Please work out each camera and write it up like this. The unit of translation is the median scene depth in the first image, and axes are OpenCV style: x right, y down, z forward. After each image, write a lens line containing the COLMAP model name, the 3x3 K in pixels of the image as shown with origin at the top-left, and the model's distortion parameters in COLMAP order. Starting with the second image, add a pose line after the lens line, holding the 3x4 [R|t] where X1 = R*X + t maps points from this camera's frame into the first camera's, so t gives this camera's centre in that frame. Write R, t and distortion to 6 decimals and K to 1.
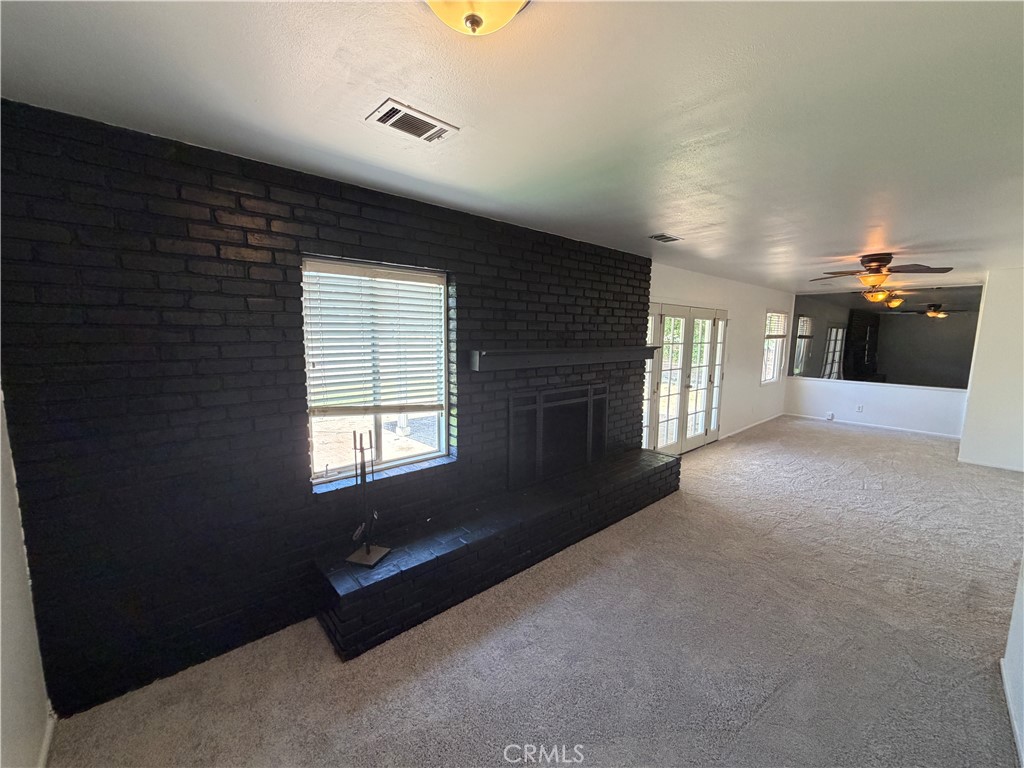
lens RADIAL K [[405.7, 0, 509.2], [0, 405.7, 384.0], [0, 0, 1]] dist [-0.001920, -0.000163]
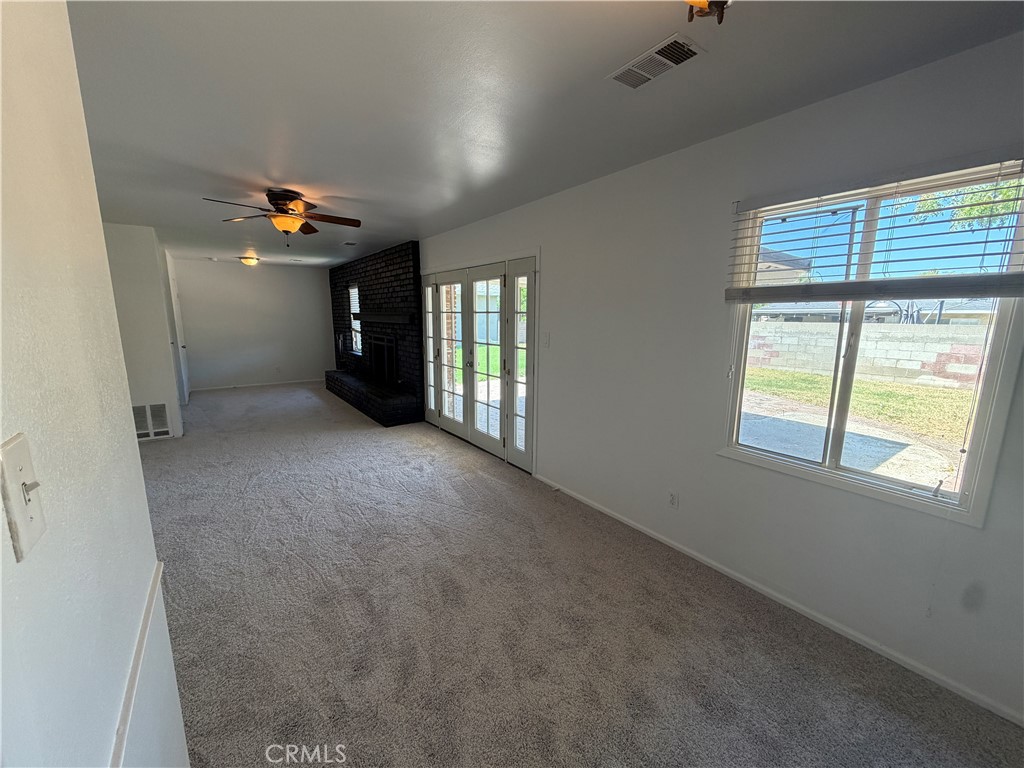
lens RADIAL K [[405.7, 0, 509.2], [0, 405.7, 384.0], [0, 0, 1]] dist [-0.001920, -0.000163]
pose [[-0.108898, 0.160494, -0.981011, 1.332137], [-0.130741, 0.975995, 0.174186, -0.116197], [0.985418, 0.147227, -0.085300, 1.216346]]
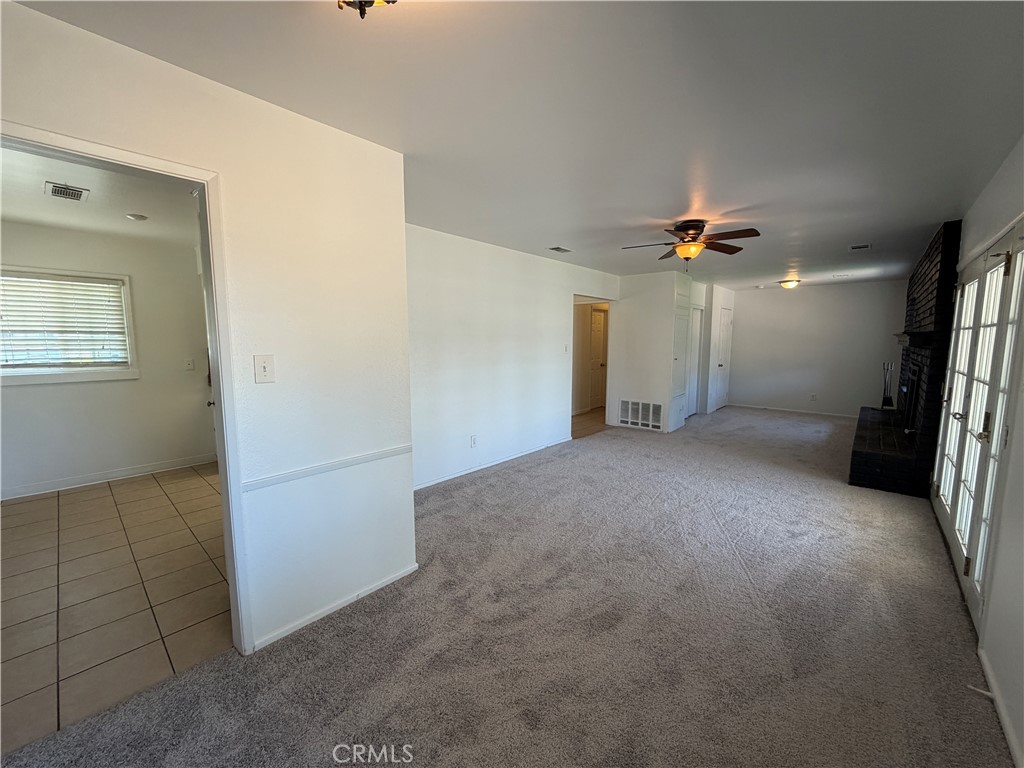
lens RADIAL K [[405.7, 0, 509.2], [0, 405.7, 384.0], [0, 0, 1]] dist [-0.001920, -0.000163]
pose [[-0.993793, 0.001499, -0.111231, 1.090832], [-0.024573, 0.972252, 0.232642, -0.136906], [0.108493, 0.233932, -0.966181, 1.471370]]
